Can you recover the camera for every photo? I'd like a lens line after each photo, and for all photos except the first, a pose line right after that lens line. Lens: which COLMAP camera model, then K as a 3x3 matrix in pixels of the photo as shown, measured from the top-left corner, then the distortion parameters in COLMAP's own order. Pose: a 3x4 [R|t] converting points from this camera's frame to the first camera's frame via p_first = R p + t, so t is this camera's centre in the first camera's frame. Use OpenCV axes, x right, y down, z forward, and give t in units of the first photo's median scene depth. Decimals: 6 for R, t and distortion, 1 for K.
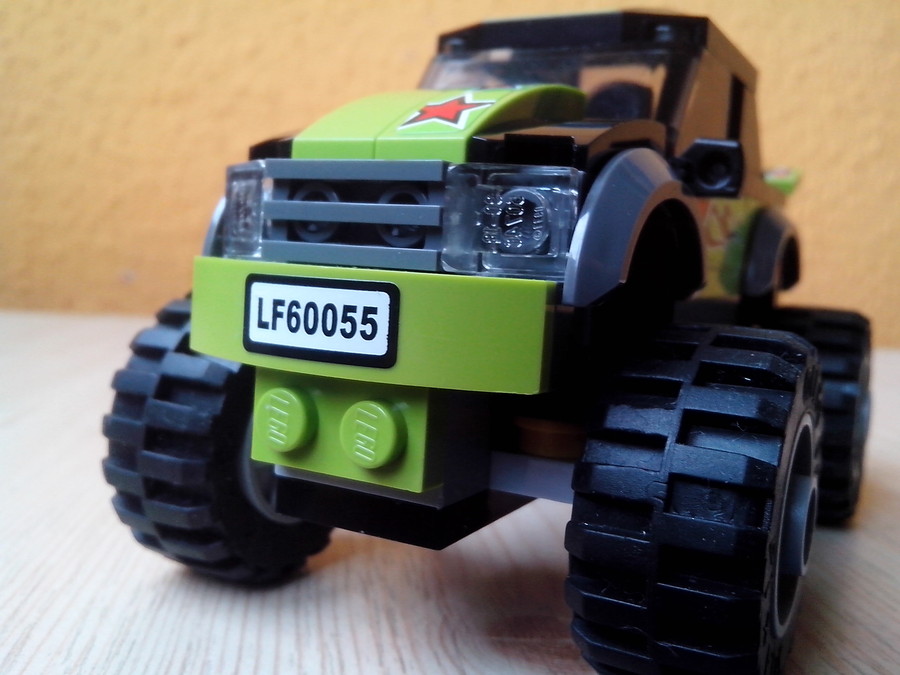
lens RADIAL K [[871.8, 0, 450.0], [0, 871.8, 337.5], [0, 0, 1]] dist [0.053543, -0.002466]
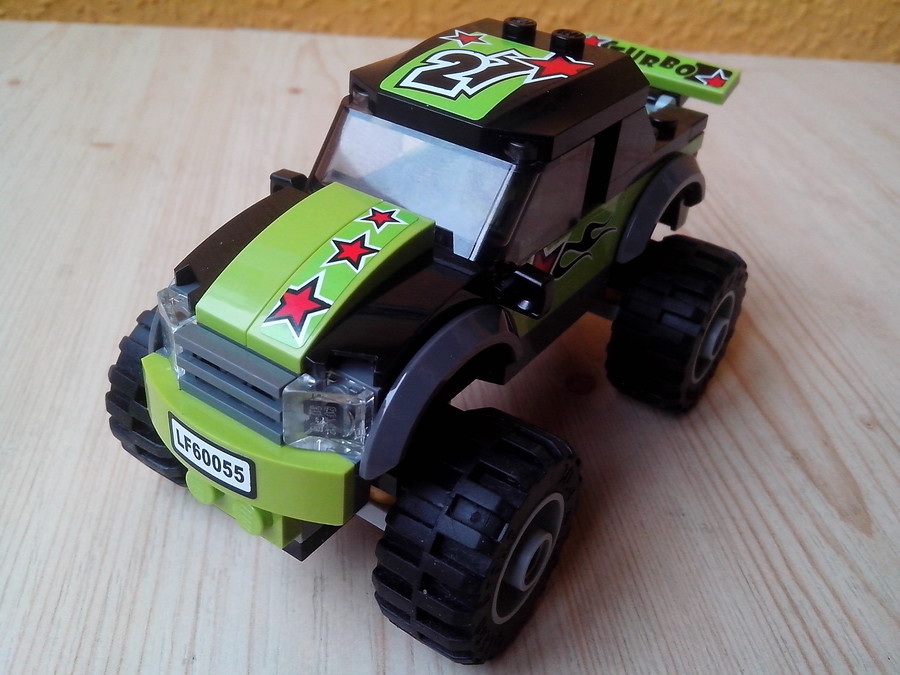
lens RADIAL K [[871.8, 0, 450.0], [0, 871.8, 337.5], [0, 0, 1]] dist [0.053543, -0.002466]
pose [[0.995765, 0.066967, -0.062986, 0.362716], [-0.030081, 0.884744, 0.465105, -0.958747], [0.086873, -0.461241, 0.883012, -0.259692]]
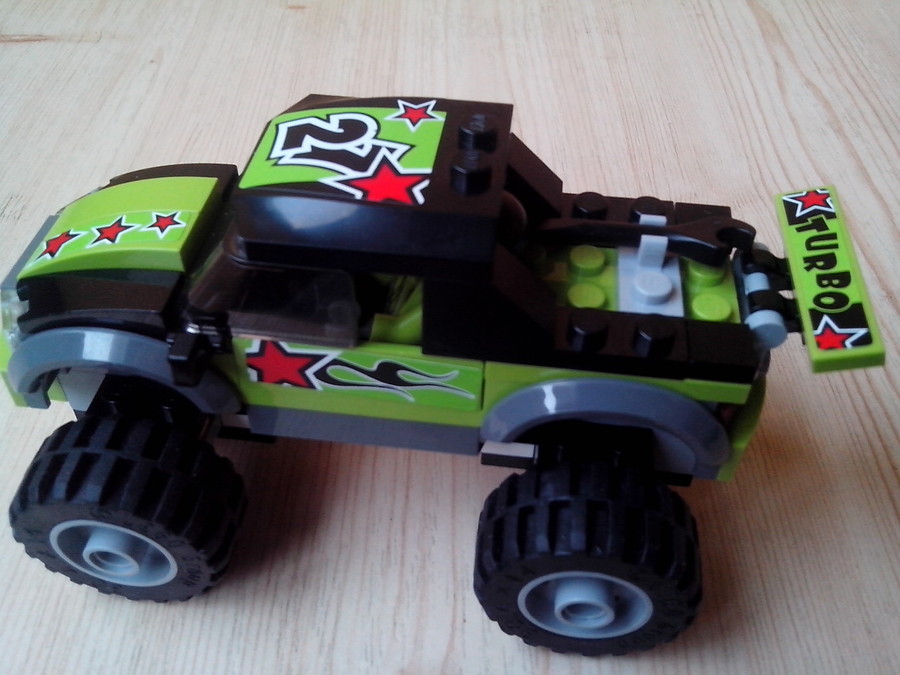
lens RADIAL K [[871.8, 0, 450.0], [0, 871.8, 337.5], [0, 0, 1]] dist [0.053543, -0.002466]
pose [[0.391695, 0.616741, -0.682793, 1.781917], [-0.098592, 0.765950, 0.635295, -1.432715], [0.914798, -0.181524, 0.360825, 1.187221]]
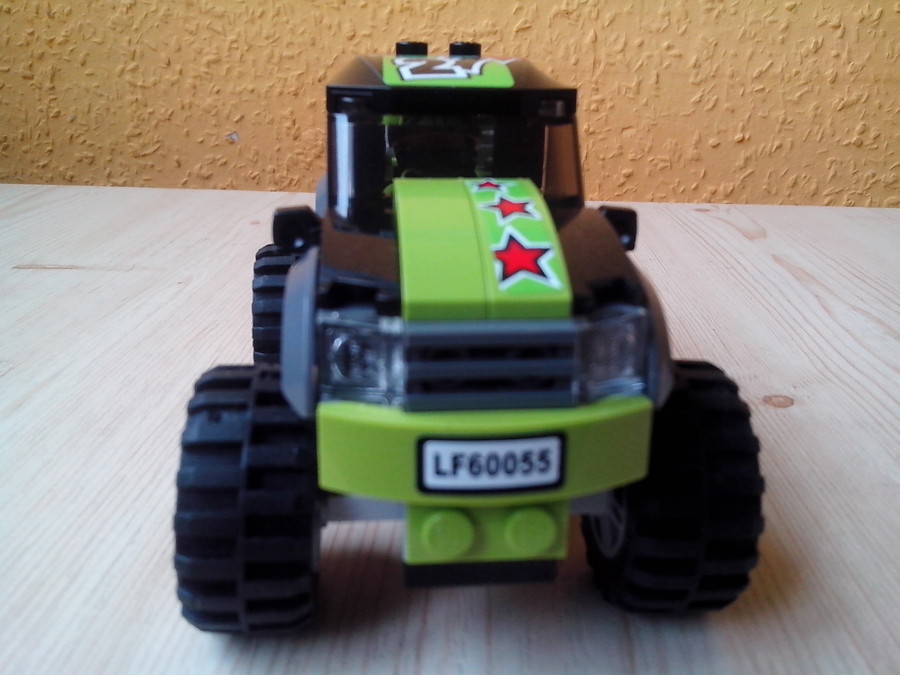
lens RADIAL K [[871.8, 0, 450.0], [0, 871.8, 337.5], [0, 0, 1]] dist [0.053543, -0.002466]
pose [[0.825234, -0.229895, 0.515885, -0.829957], [0.089439, 0.955076, 0.282543, -0.570034], [-0.557665, -0.187023, 0.808723, 0.025367]]
